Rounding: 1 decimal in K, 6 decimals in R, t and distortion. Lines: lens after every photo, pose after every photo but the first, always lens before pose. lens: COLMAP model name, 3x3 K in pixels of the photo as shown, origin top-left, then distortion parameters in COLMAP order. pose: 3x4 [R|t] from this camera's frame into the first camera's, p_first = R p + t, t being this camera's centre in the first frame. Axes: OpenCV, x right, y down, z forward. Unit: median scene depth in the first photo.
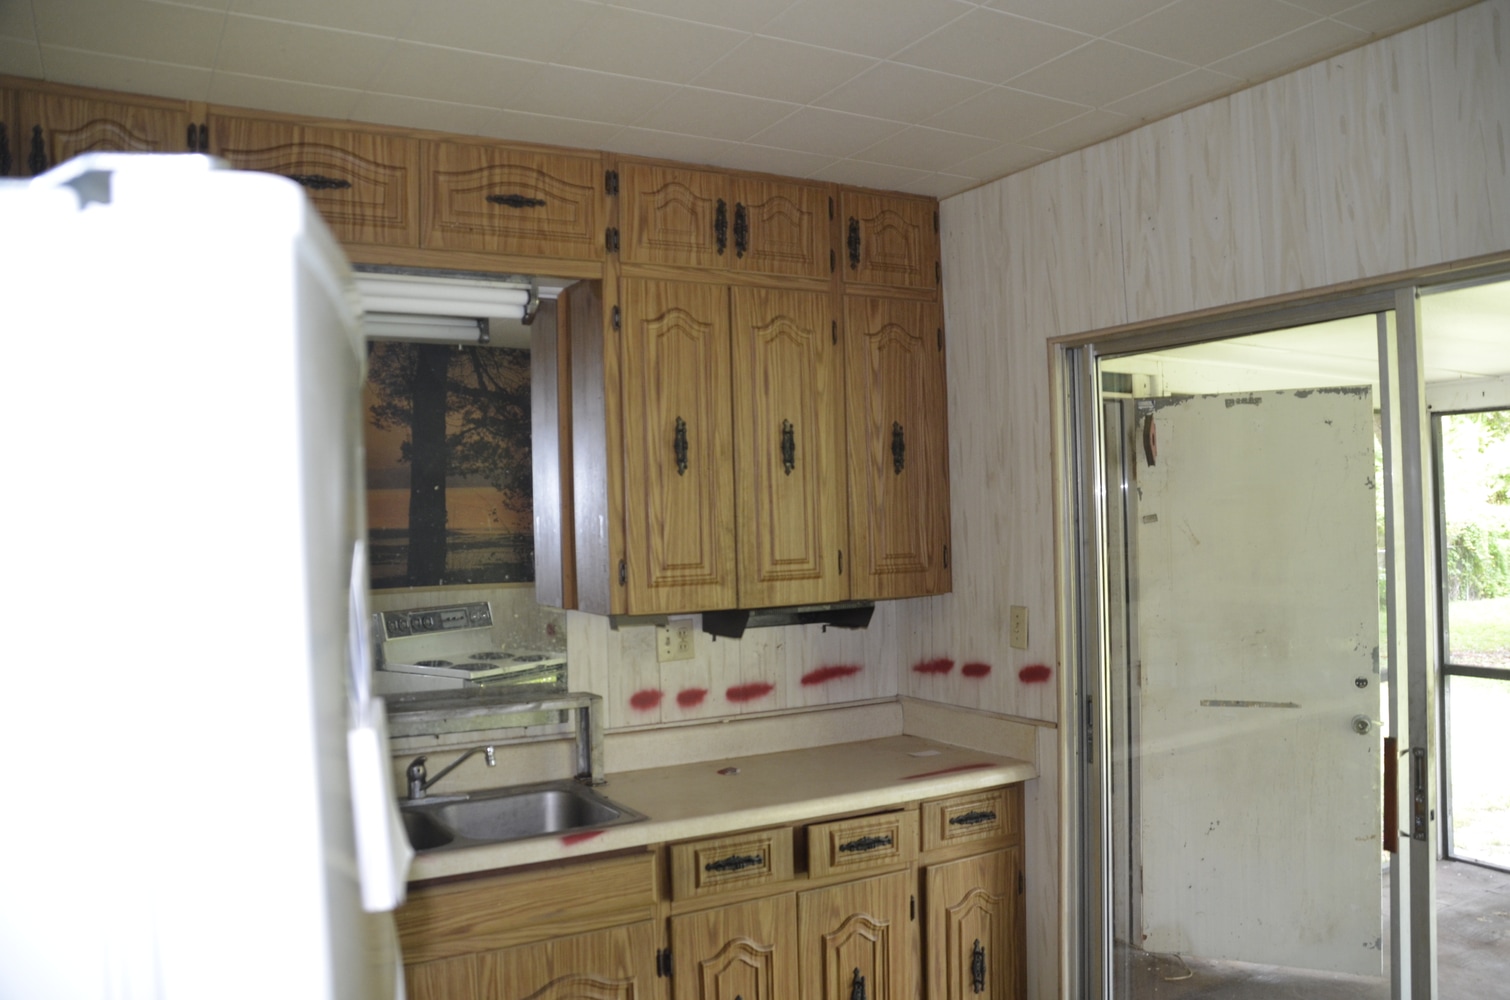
lens RADIAL K [[1203.4, 0, 764.4], [0, 1203.4, 503.3], [0, 0, 1]] dist [-0.163194, 0.113397]
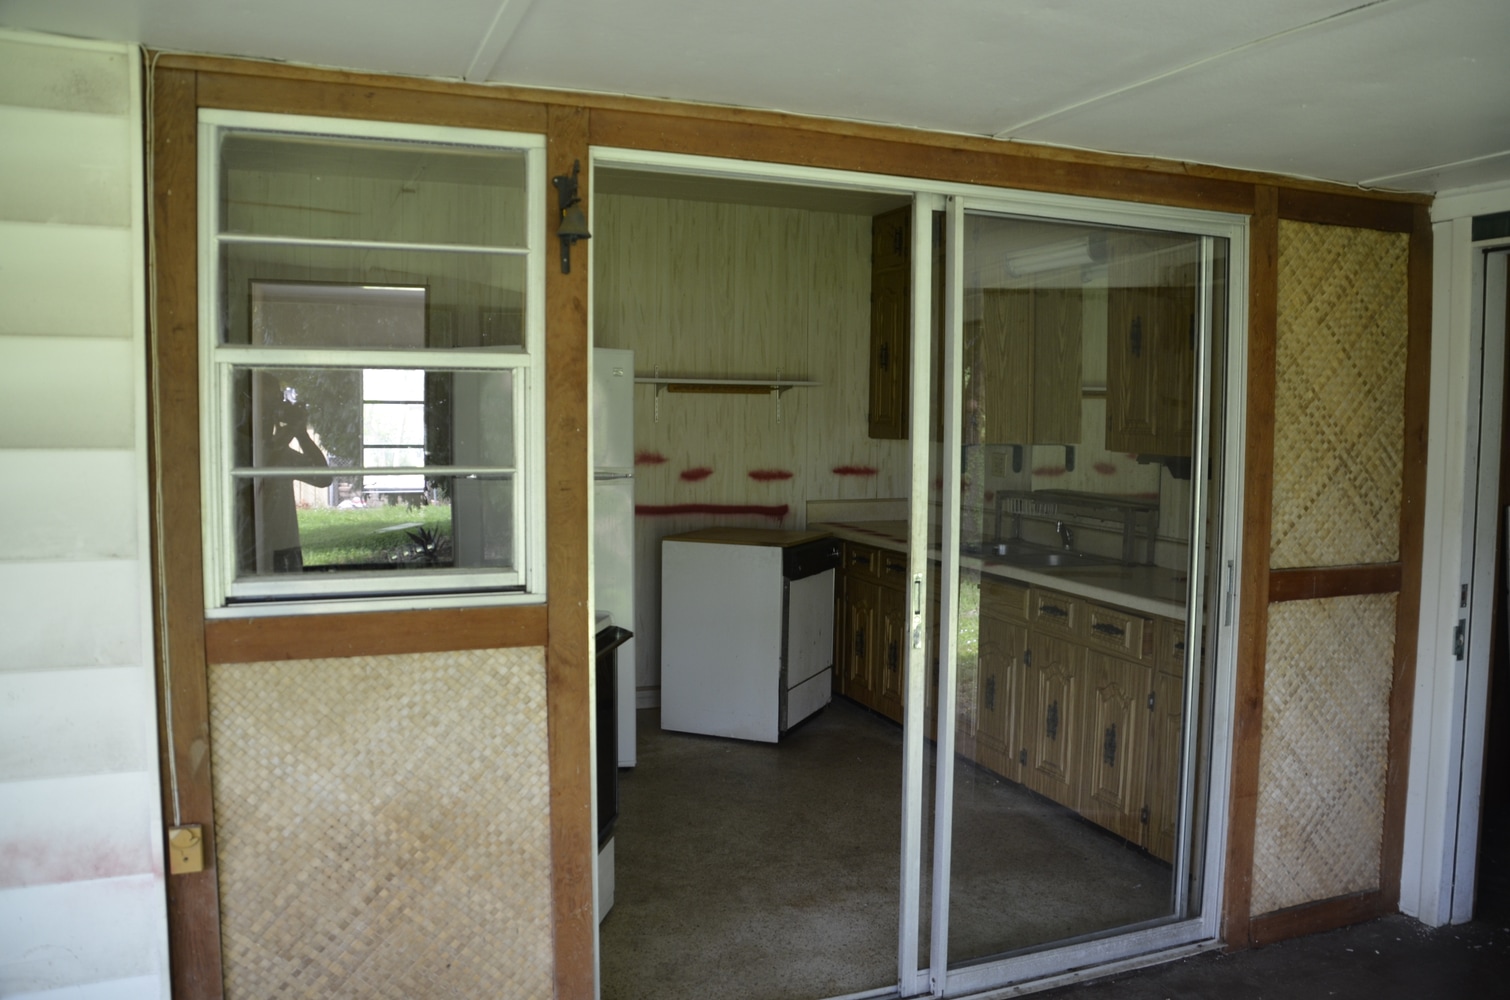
lens RADIAL K [[1203.4, 0, 763.9], [0, 1203.4, 501.0], [0, 0, 1]] dist [-0.163194, 0.113397]
pose [[-0.154163, 0.094909, -0.983477, 1.399069], [0.002396, 0.995409, 0.095684, 0.011077], [0.988043, 0.012395, -0.153683, 0.782766]]
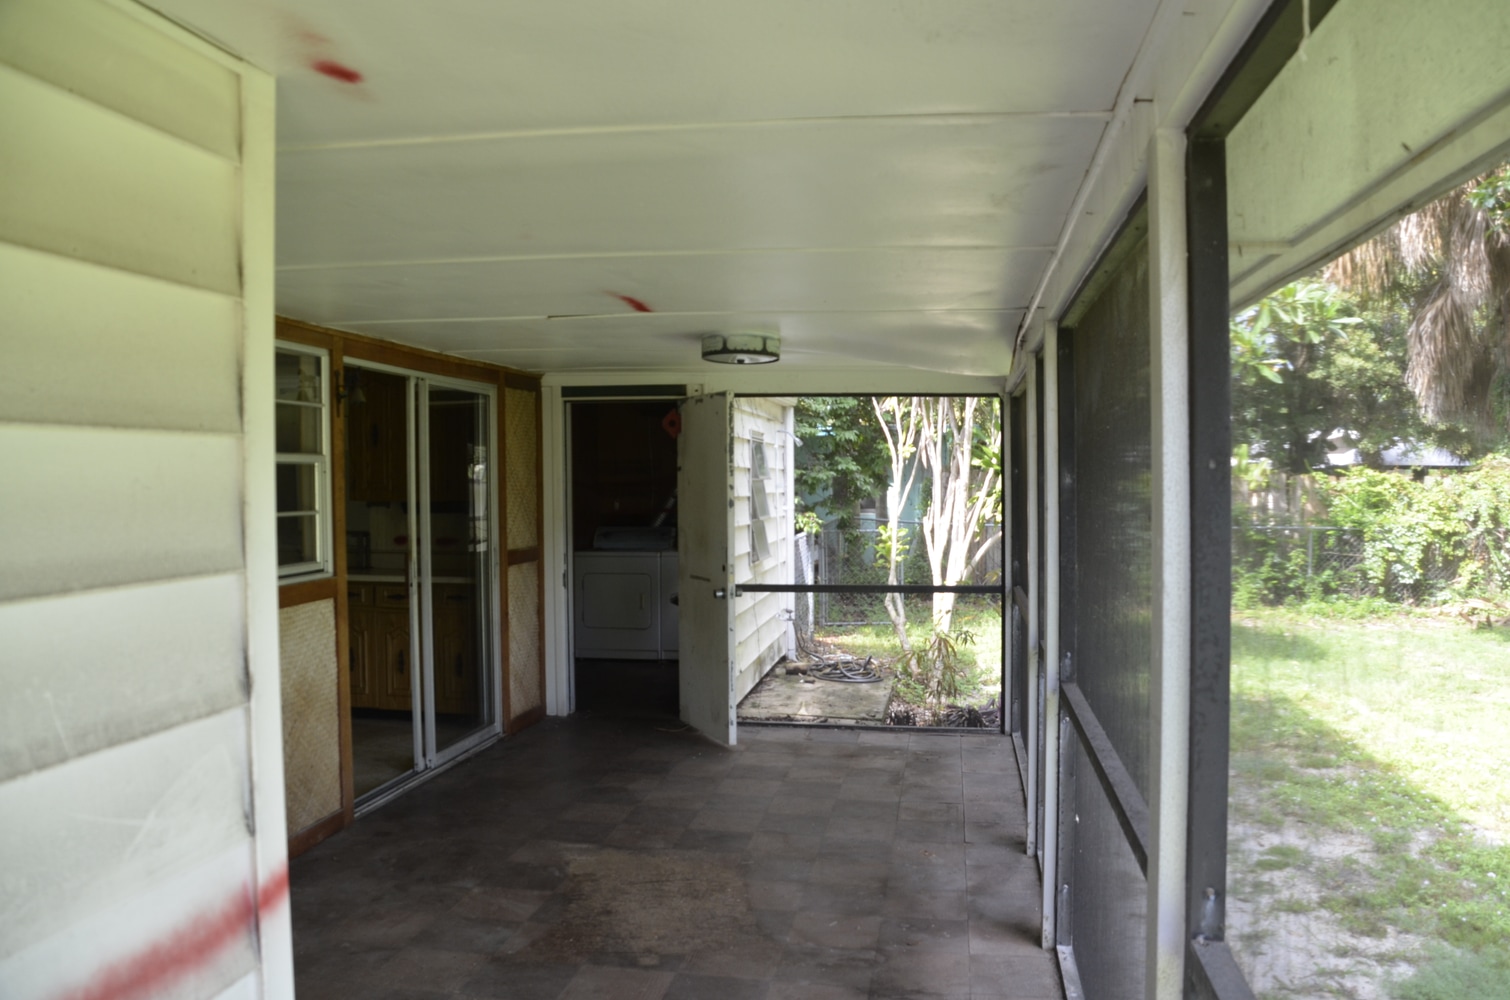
lens RADIAL K [[1203.4, 0, 788.0], [0, 1203.4, 510.7], [0, 0, 1]] dist [-0.163194, 0.113397]
pose [[0.775709, 0.039334, -0.629864, 2.157830], [-0.008624, 0.998623, 0.051741, -0.024959], [0.631032, -0.034704, 0.774980, -0.369960]]
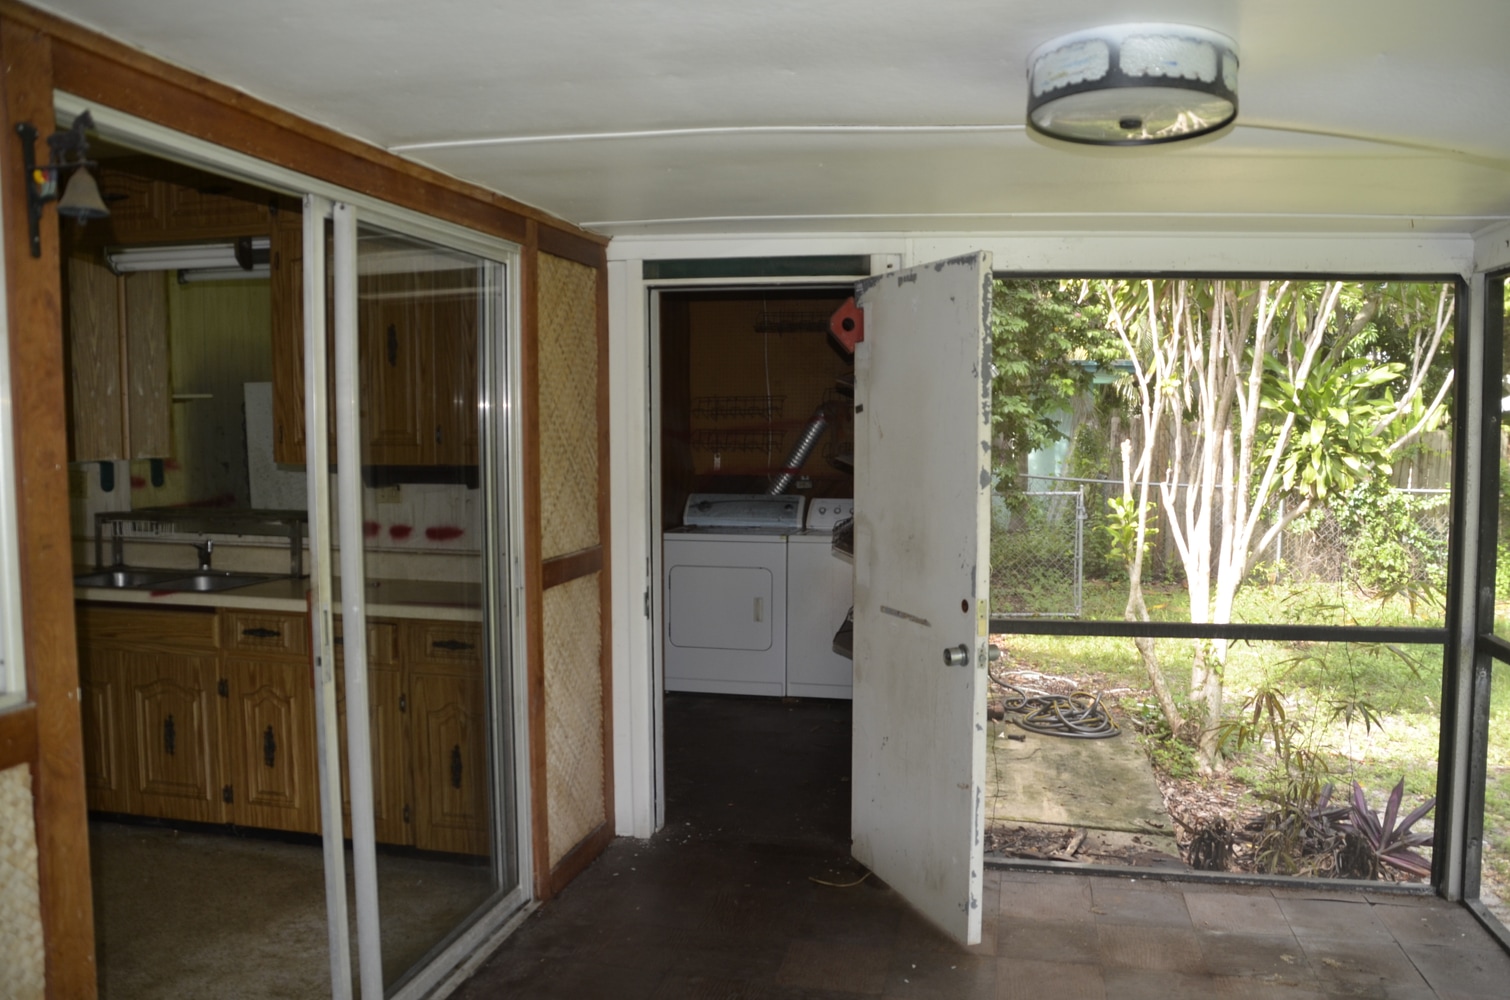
lens RADIAL K [[1203.4, 0, 795.4], [0, 1203.4, 501.7], [0, 0, 1]] dist [-0.163194, 0.113397]
pose [[0.742621, 0.071824, -0.665849, 1.286859], [-0.013467, 0.995633, 0.092377, -0.001082], [0.669576, -0.059634, 0.740345, 0.346791]]
